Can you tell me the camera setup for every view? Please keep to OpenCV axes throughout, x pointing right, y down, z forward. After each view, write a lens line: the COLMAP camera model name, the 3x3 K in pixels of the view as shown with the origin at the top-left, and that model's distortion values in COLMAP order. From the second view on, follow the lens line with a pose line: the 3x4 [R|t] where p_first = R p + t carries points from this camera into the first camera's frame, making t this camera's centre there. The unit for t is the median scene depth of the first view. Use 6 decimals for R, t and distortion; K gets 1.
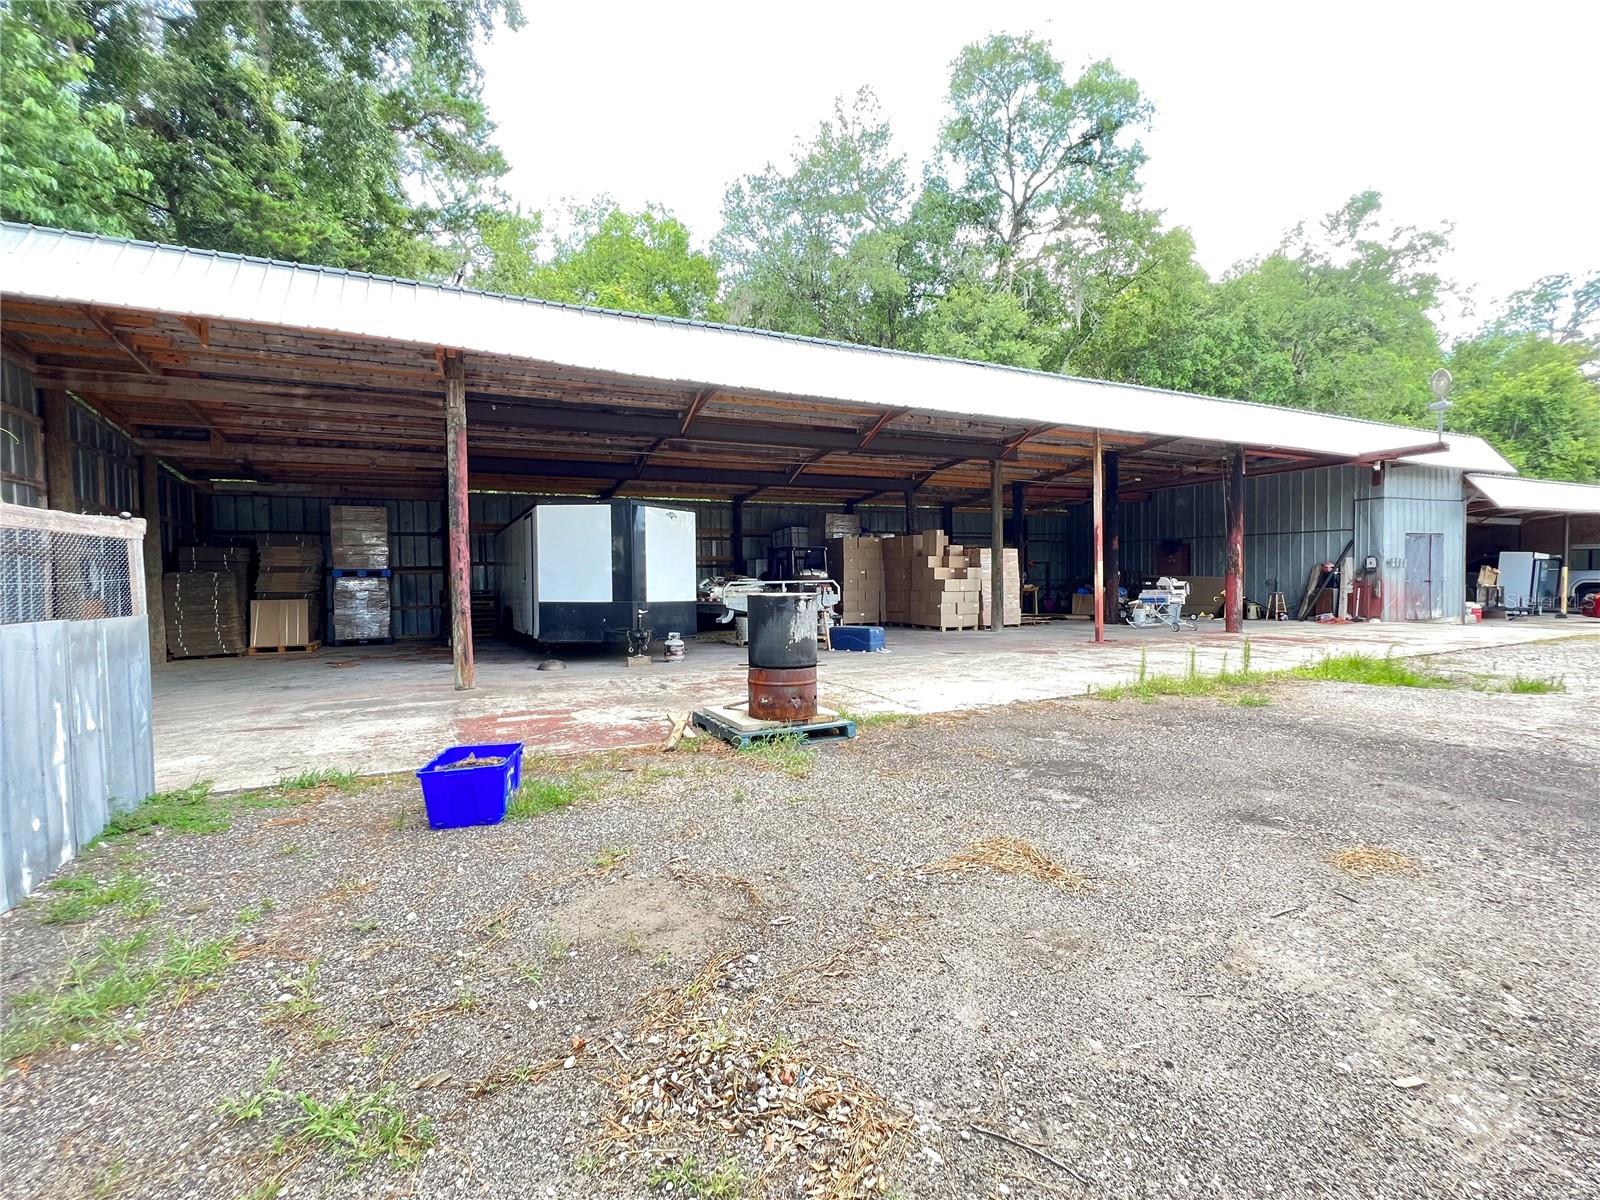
lens RADIAL K [[737.3, 0, 796.4], [0, 737.3, 602.1], [0, 0, 1]] dist [-0.003383, 0.000091]
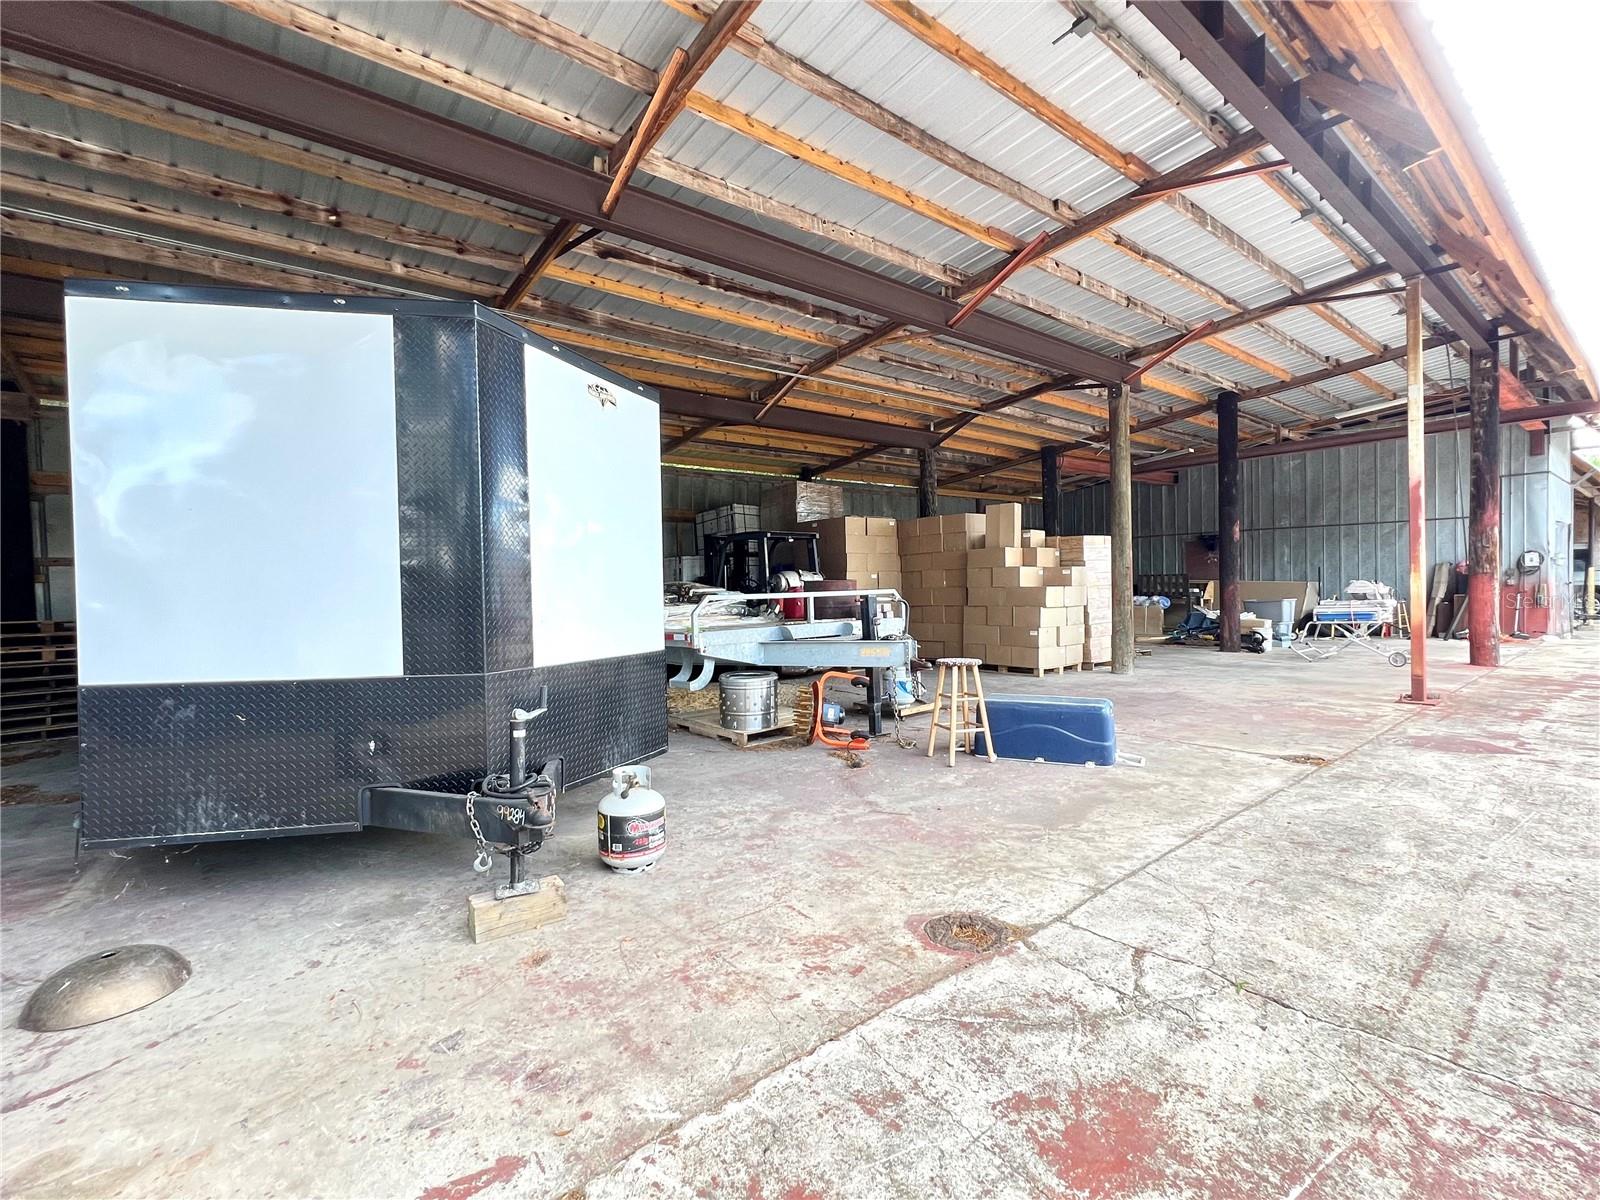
lens RADIAL K [[737.3, 0, 805.4], [0, 737.3, 600.1], [0, 0, 1]] dist [-0.003383, 0.000091]
pose [[0.972109, -0.013333, 0.234152, -0.114011], [0.017000, 0.999762, -0.013649, -0.015254], [-0.233914, 0.017249, 0.972104, 0.473061]]
